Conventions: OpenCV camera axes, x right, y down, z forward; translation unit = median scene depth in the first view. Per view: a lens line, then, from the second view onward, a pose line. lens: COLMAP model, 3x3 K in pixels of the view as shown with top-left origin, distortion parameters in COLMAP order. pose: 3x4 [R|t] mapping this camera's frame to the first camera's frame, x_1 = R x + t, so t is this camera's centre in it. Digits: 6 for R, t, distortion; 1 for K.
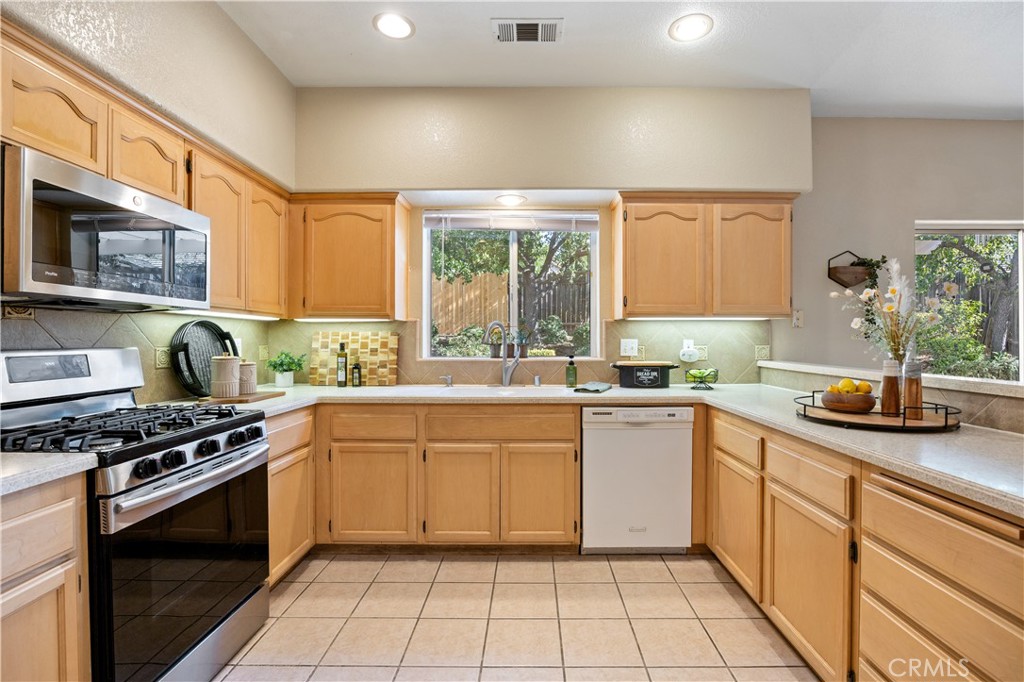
lens RADIAL K [[474.9, 0, 530.1], [0, 474.9, 342.8], [0, 0, 1]] dist [-0.004465, 0.000204]
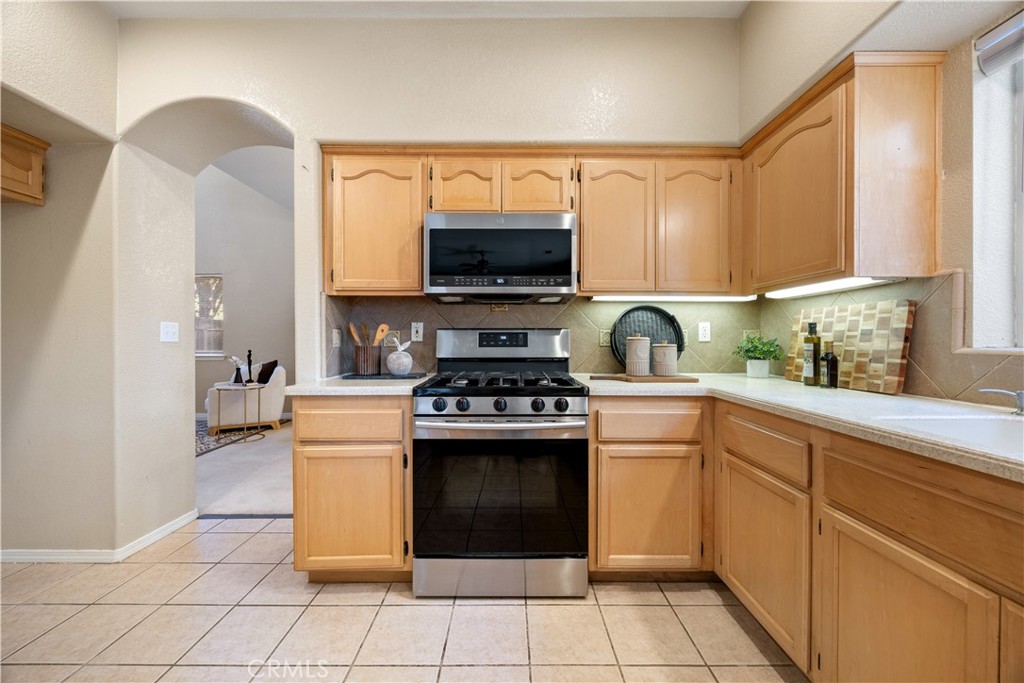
lens RADIAL K [[391.5, 0, 510.1], [0, 391.5, 339.9], [0, 0, 1]] dist [-0.000286, -0.000066]
pose [[-0.005714, -0.001370, -0.999983, 0.188188], [-0.008147, 0.999966, -0.001324, 0.030769], [0.999950, 0.008139, -0.005725, 0.577097]]
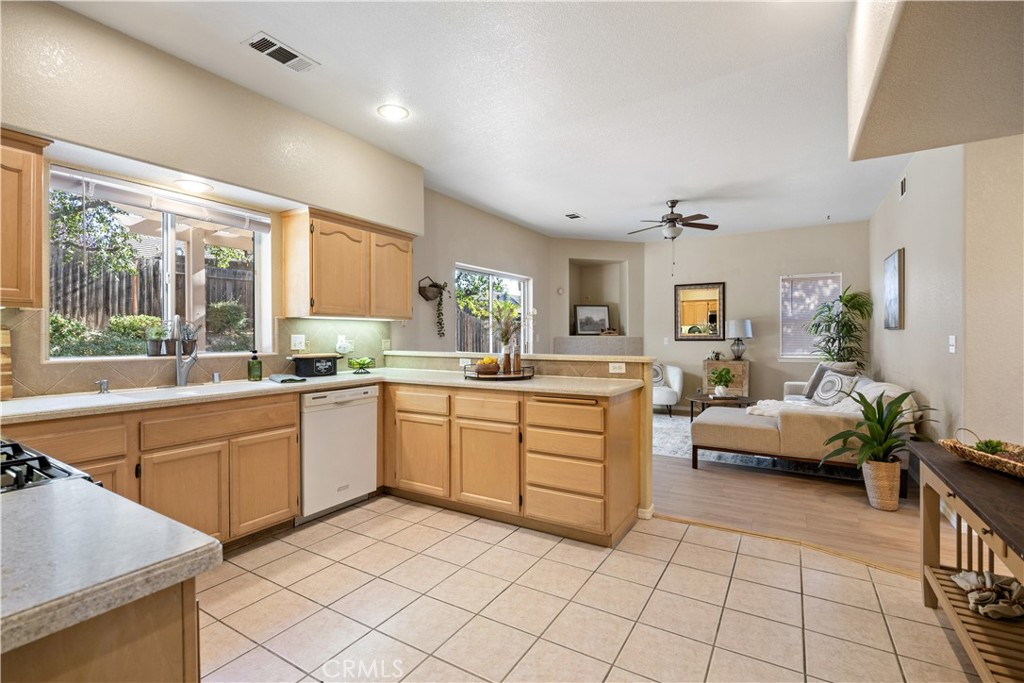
lens RADIAL K [[469.4, 0, 512.0], [0, 469.4, 341.5], [0, 0, 1]] dist [-0.000846, -0.000175]
pose [[0.522730, -0.011938, 0.852415, -0.517942], [0.008445, 0.999925, 0.008826, 0.002736], [-0.852456, 0.002585, 0.522792, -0.016249]]
